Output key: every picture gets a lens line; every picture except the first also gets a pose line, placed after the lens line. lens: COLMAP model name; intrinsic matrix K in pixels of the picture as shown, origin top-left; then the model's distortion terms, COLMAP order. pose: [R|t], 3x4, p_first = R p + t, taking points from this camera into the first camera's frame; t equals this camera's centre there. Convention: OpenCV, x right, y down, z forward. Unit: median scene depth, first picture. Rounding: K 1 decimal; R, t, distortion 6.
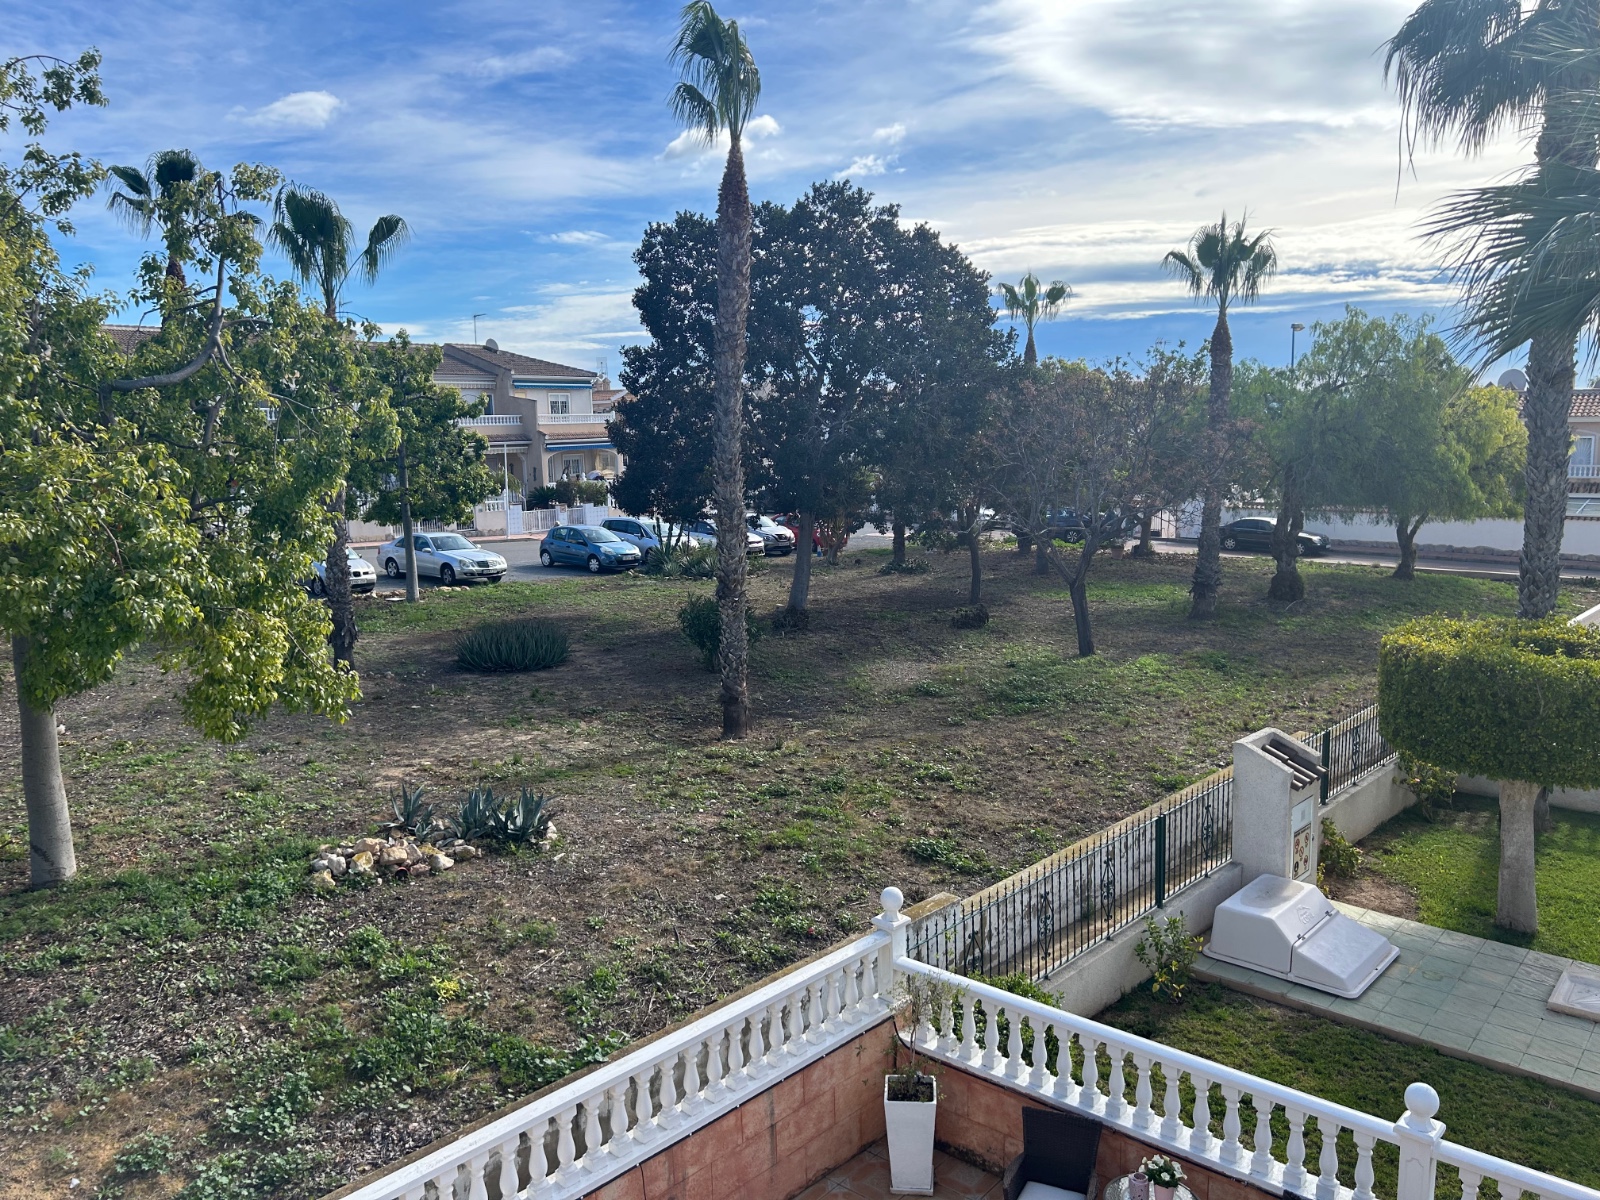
lens RADIAL K [[1191.5, 0, 812.1], [0, 1191.5, 620.2], [0, 0, 1]] dist [0.057178, -0.060846]
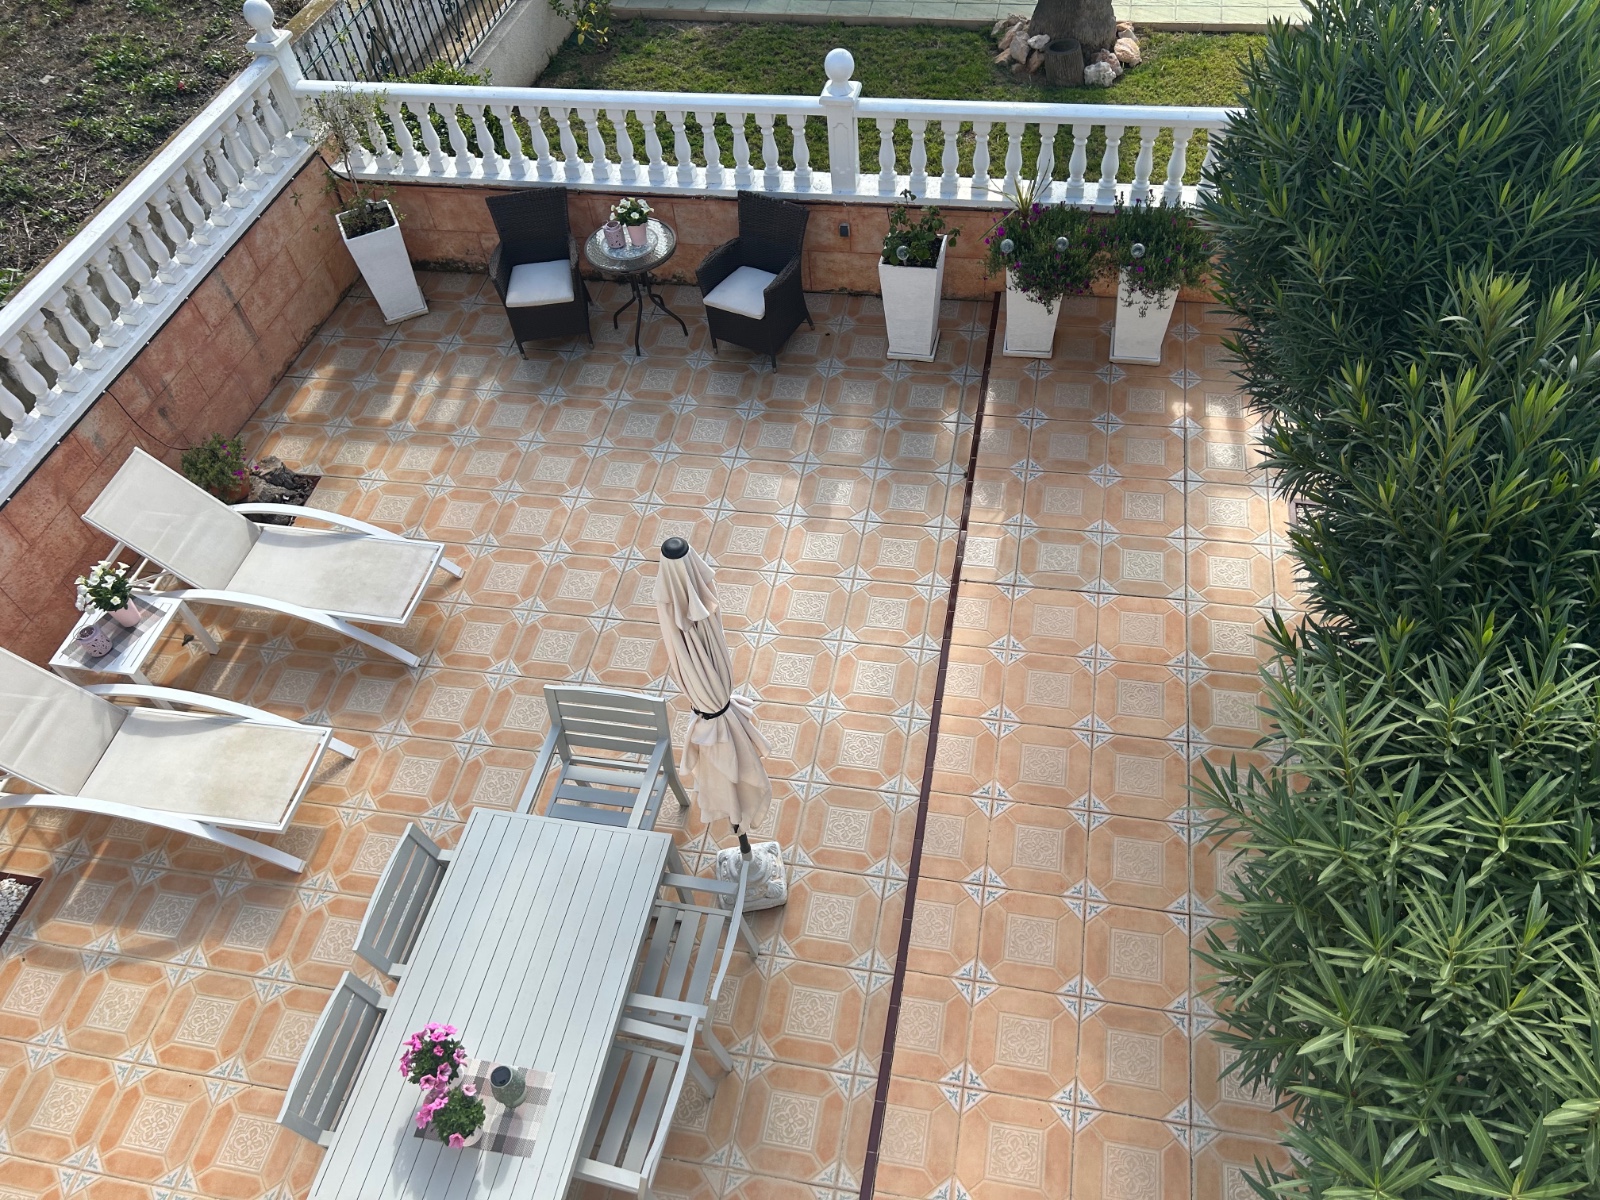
lens RADIAL K [[1212.3, 0, 815.3], [0, 1212.3, 602.7], [0, 0, 1]] dist [0.013518, -0.000532]
pose [[0.869433, -0.411242, 0.273801, 0.003623], [0.133370, 0.728985, 0.671411, 0.017037], [-0.475709, -0.547230, 0.688651, 0.017326]]
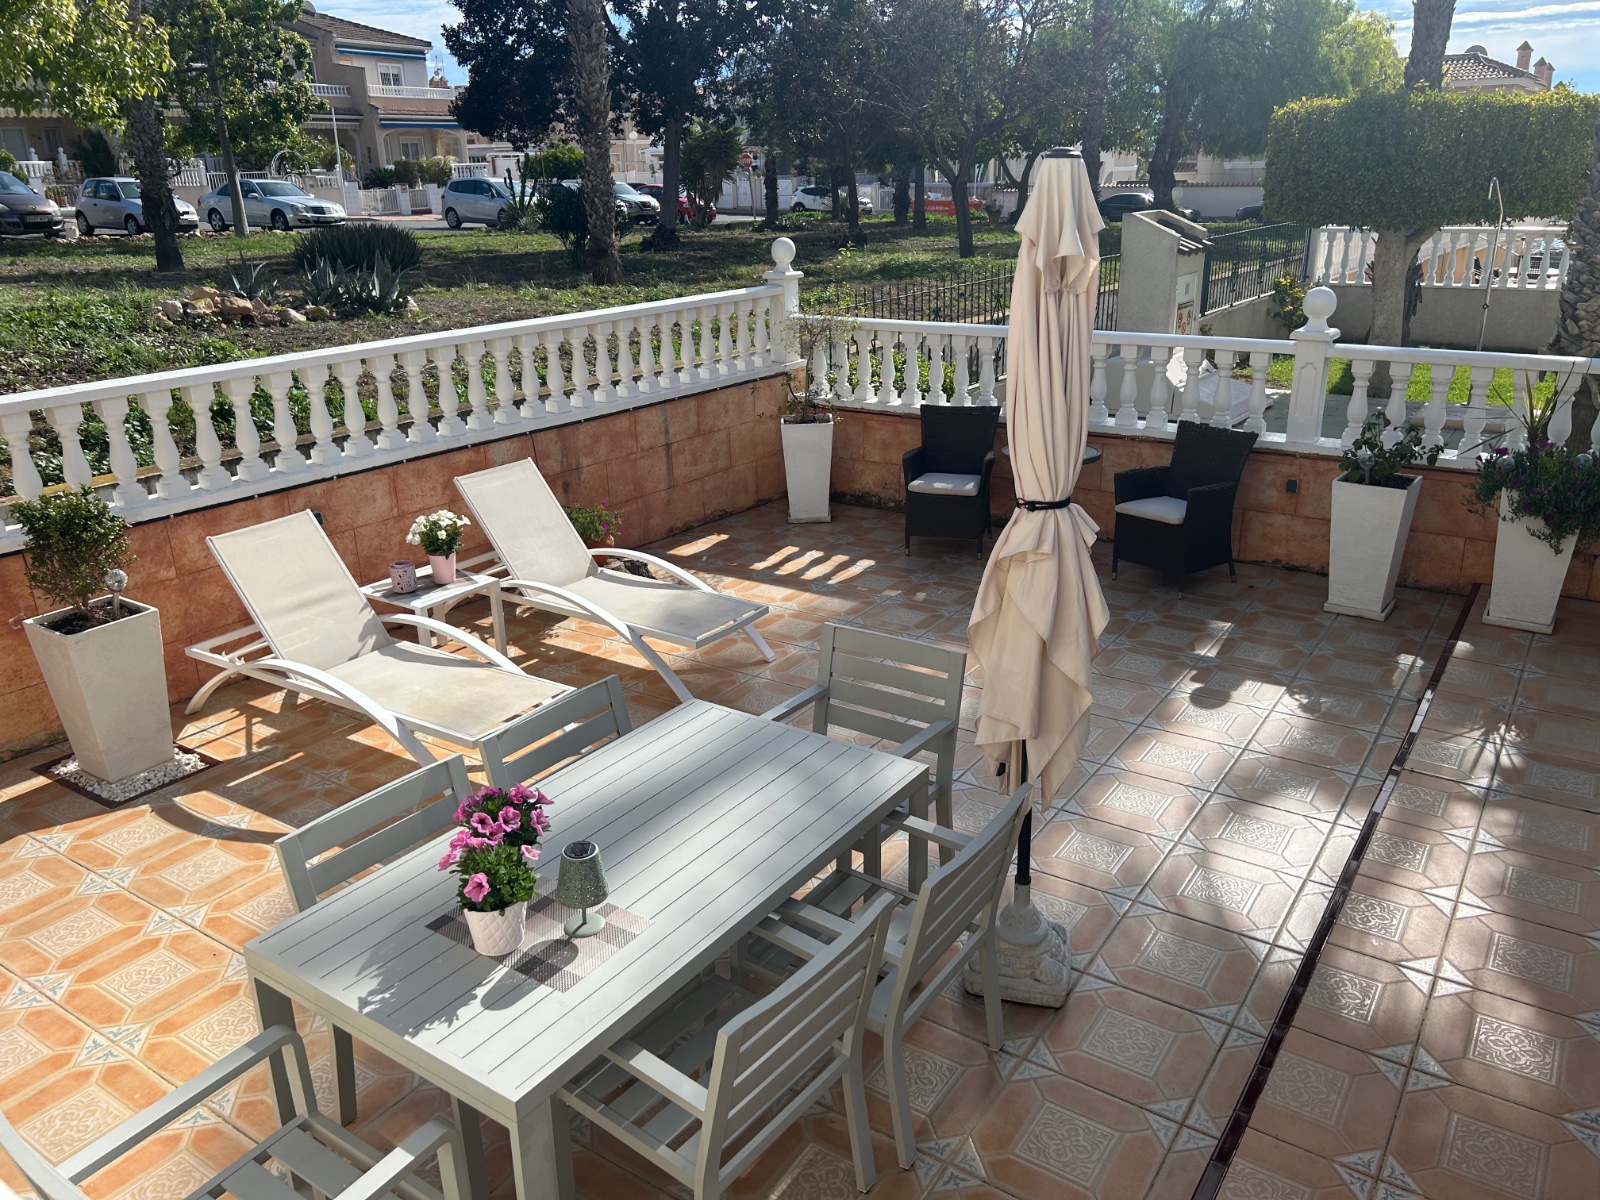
lens RADIAL K [[1197.6, 0, 805.7], [0, 1197.6, 578.1], [0, 0, 1]] dist [0.059597, -0.063496]
pose [[0.994619, -0.038205, 0.096300, -0.016952], [0.019981, 0.982810, 0.183535, 0.308971], [-0.101657, -0.180623, 0.978285, 0.015595]]
